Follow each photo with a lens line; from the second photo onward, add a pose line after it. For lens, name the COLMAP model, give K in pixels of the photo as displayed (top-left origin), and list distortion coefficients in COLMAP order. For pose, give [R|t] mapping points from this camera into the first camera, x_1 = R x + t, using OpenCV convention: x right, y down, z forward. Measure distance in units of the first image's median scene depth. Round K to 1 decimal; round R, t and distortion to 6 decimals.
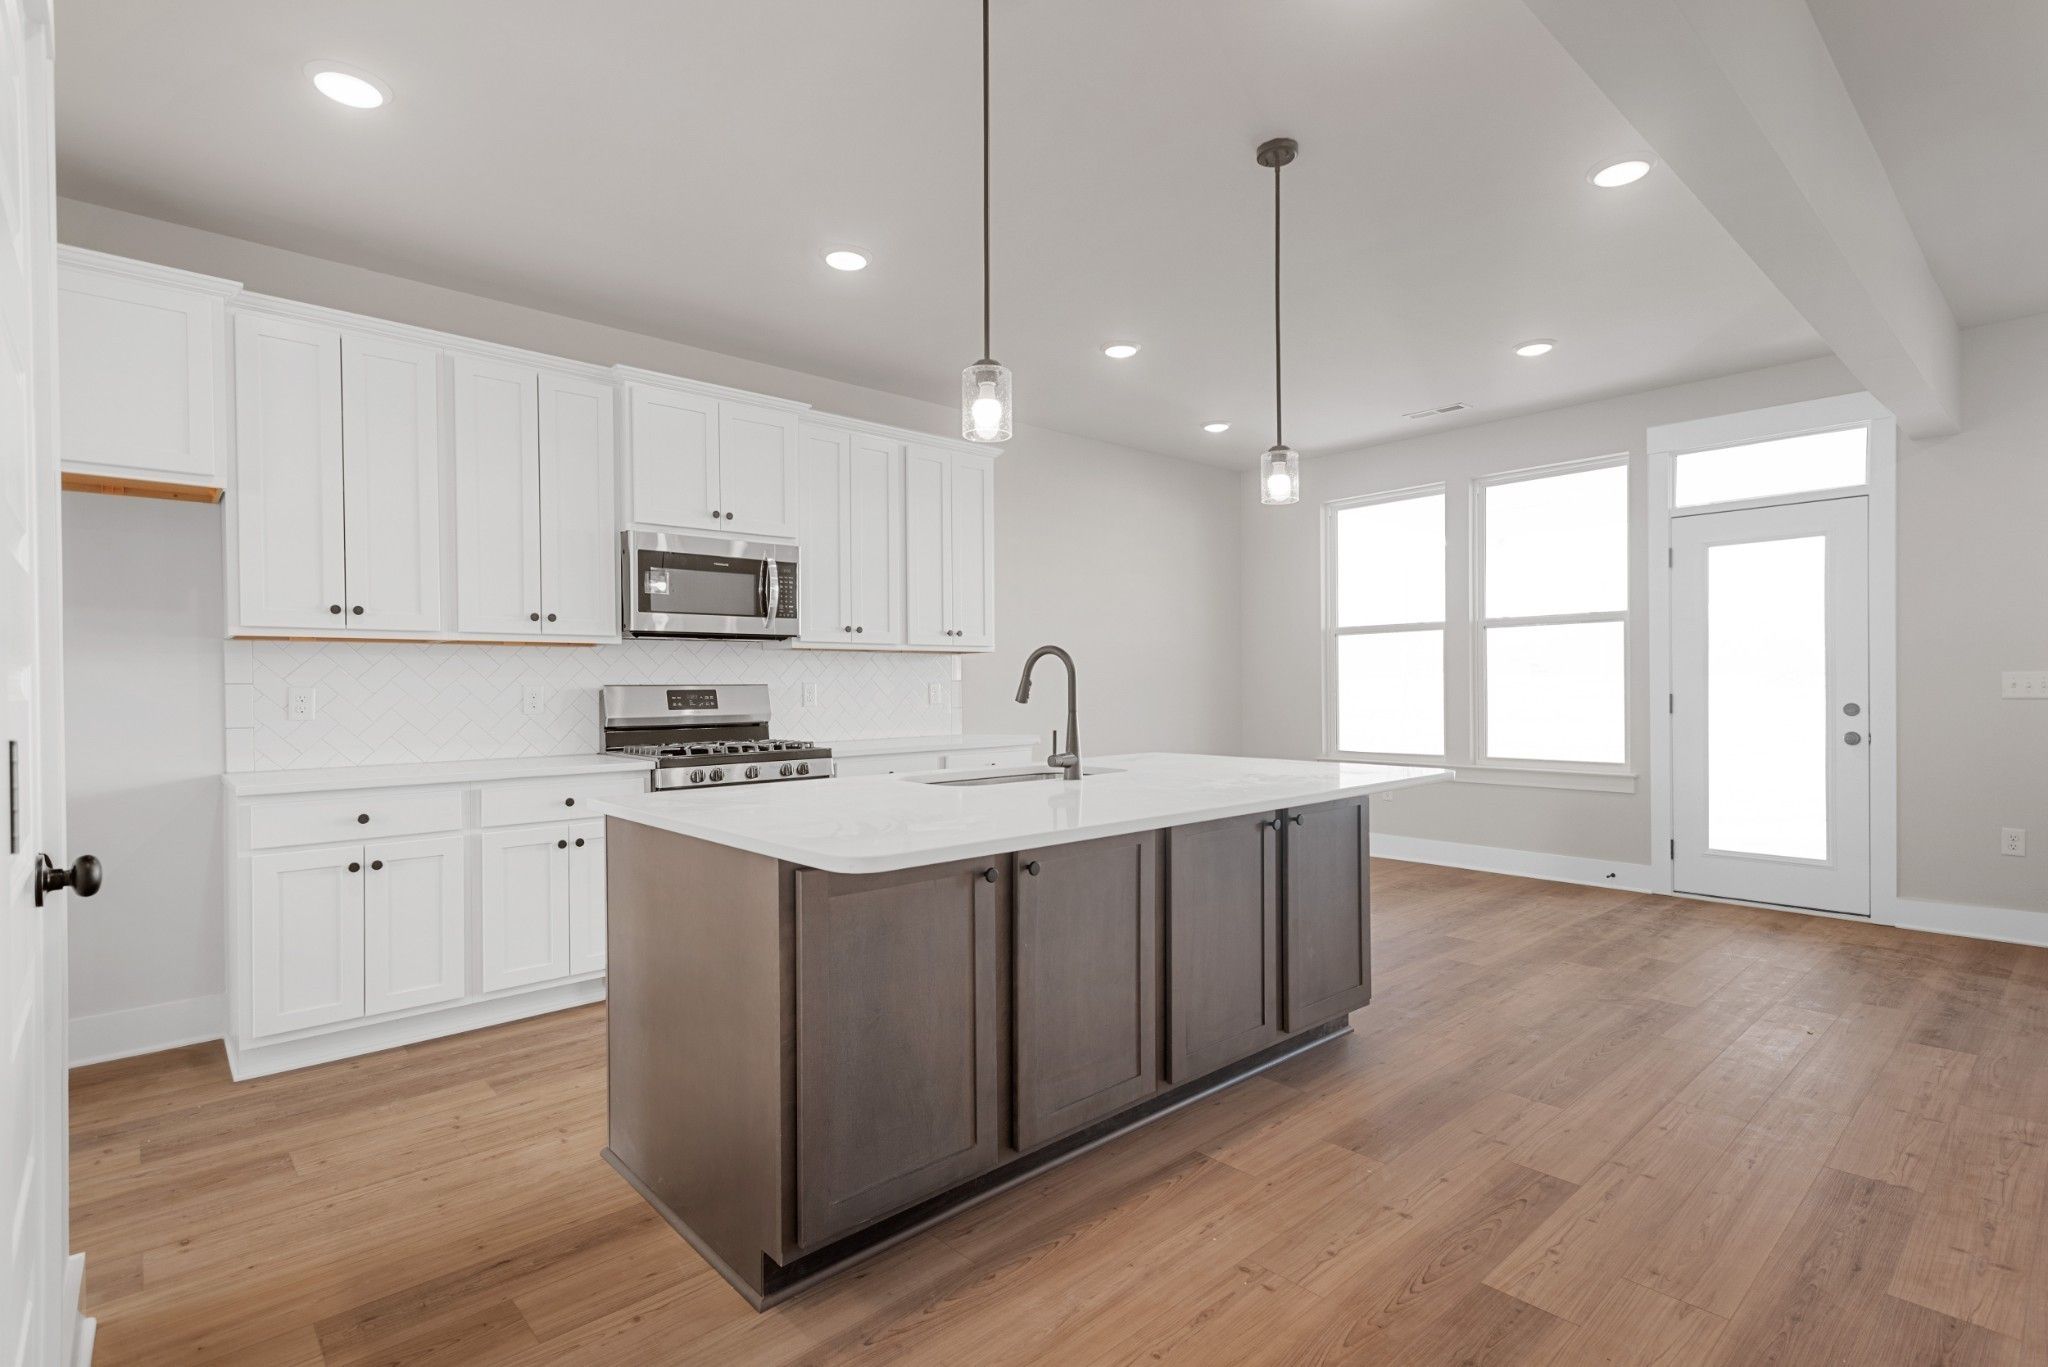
lens RADIAL K [[981.4, 0, 1044.2], [0, 981.4, 689.7], [0, 0, 1]] dist [0.028596, -0.011250]
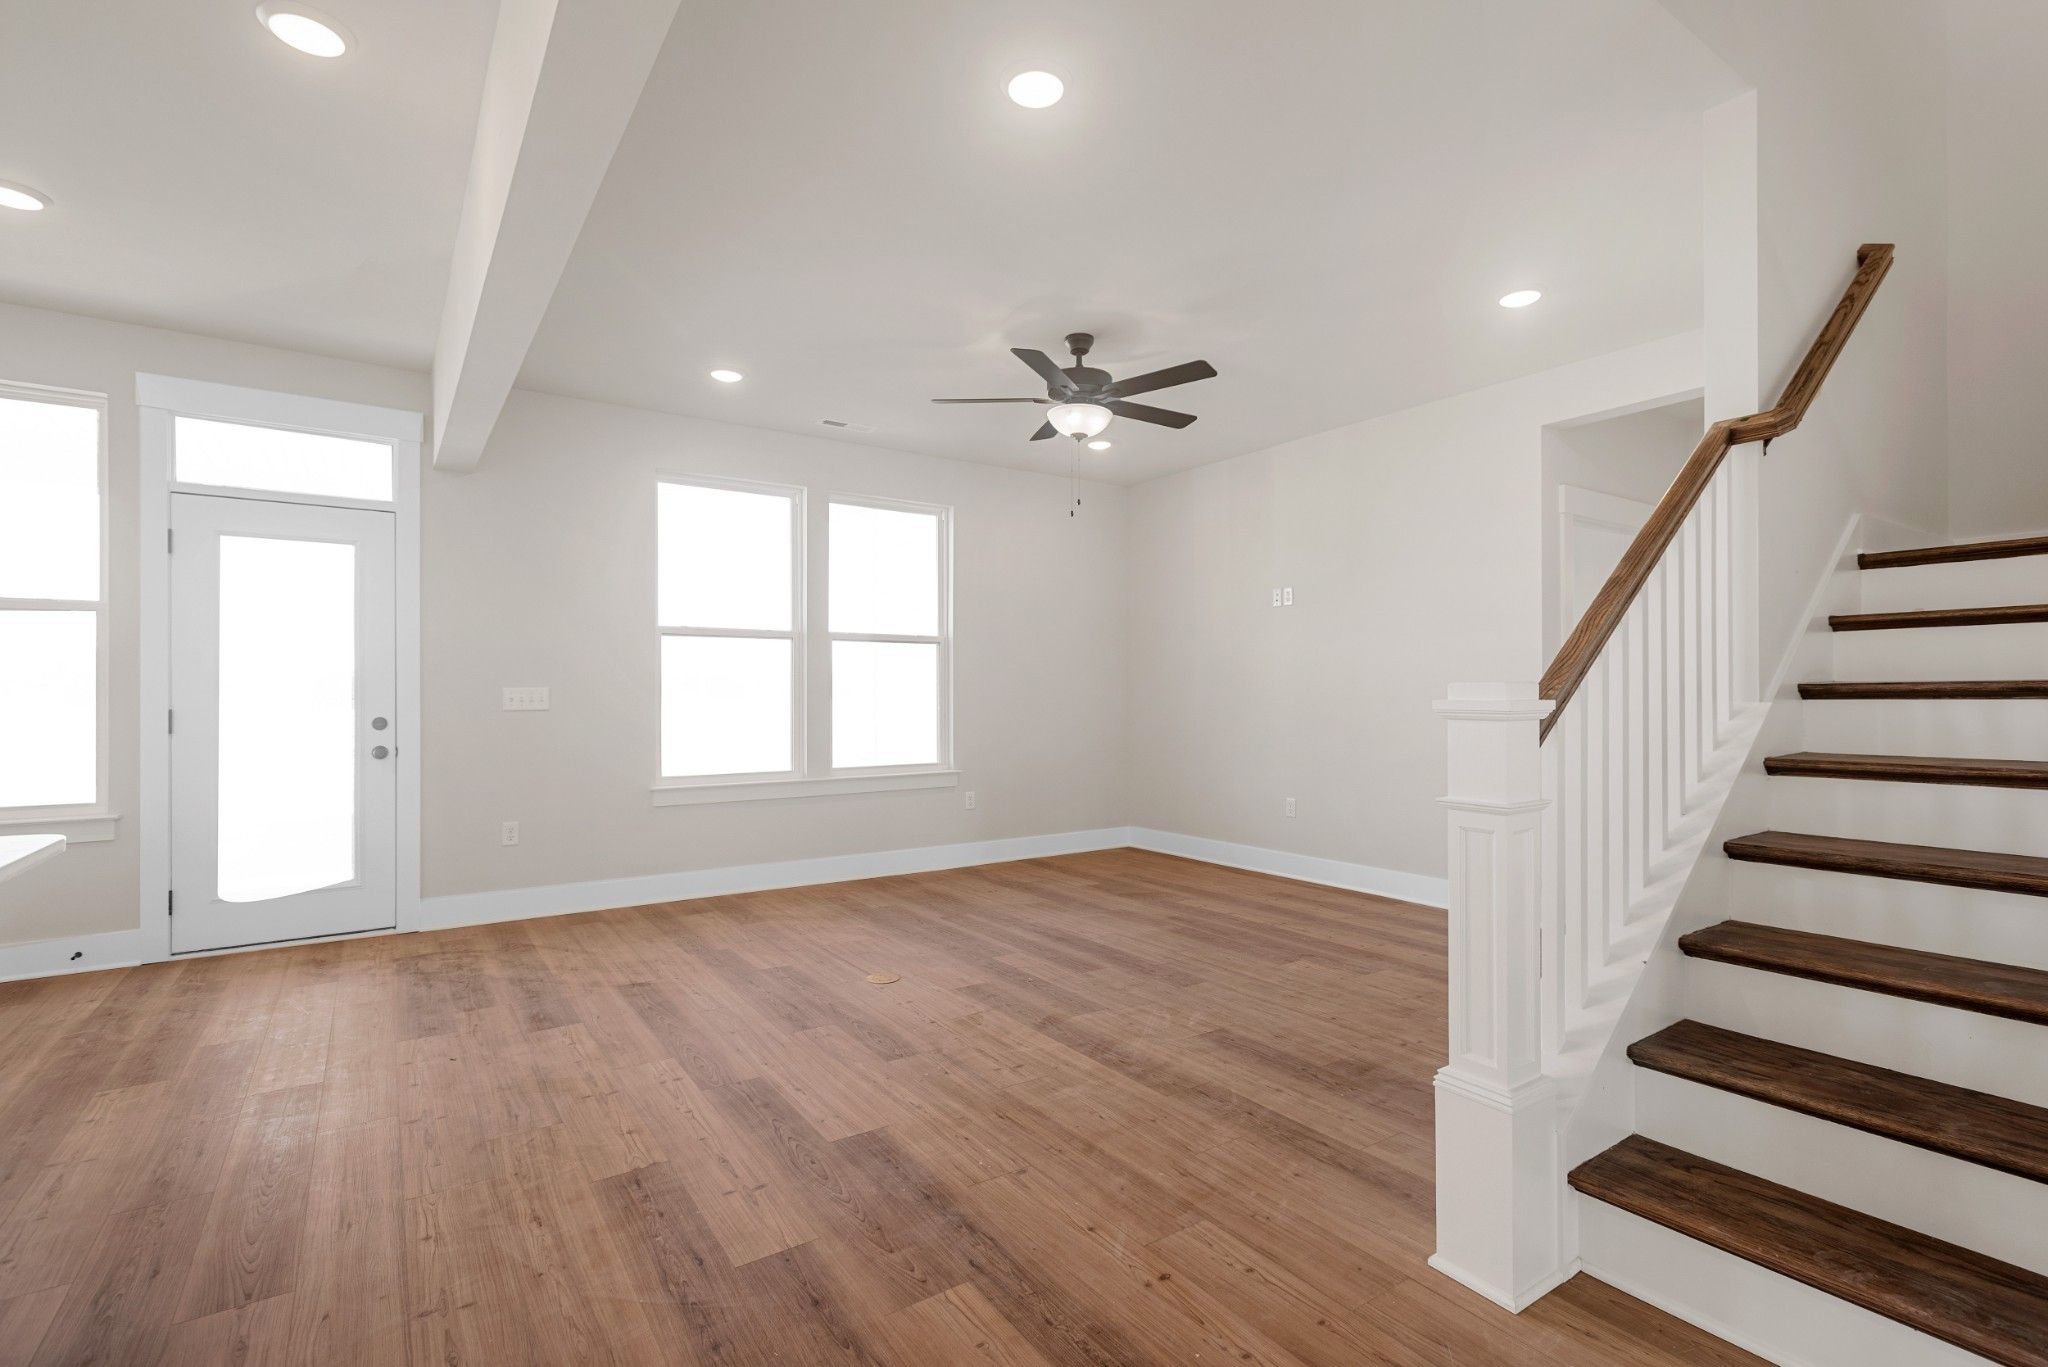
lens RADIAL K [[954.5, 0, 1036.9], [0, 954.5, 693.5], [0, 0, 1]] dist [0.010741, -0.000785]
pose [[0.139884, 0.010066, 0.990117, -0.054240], [0.005226, 0.999927, -0.010904, 0.003824], [-0.990154, 0.006700, 0.139821, 0.232275]]
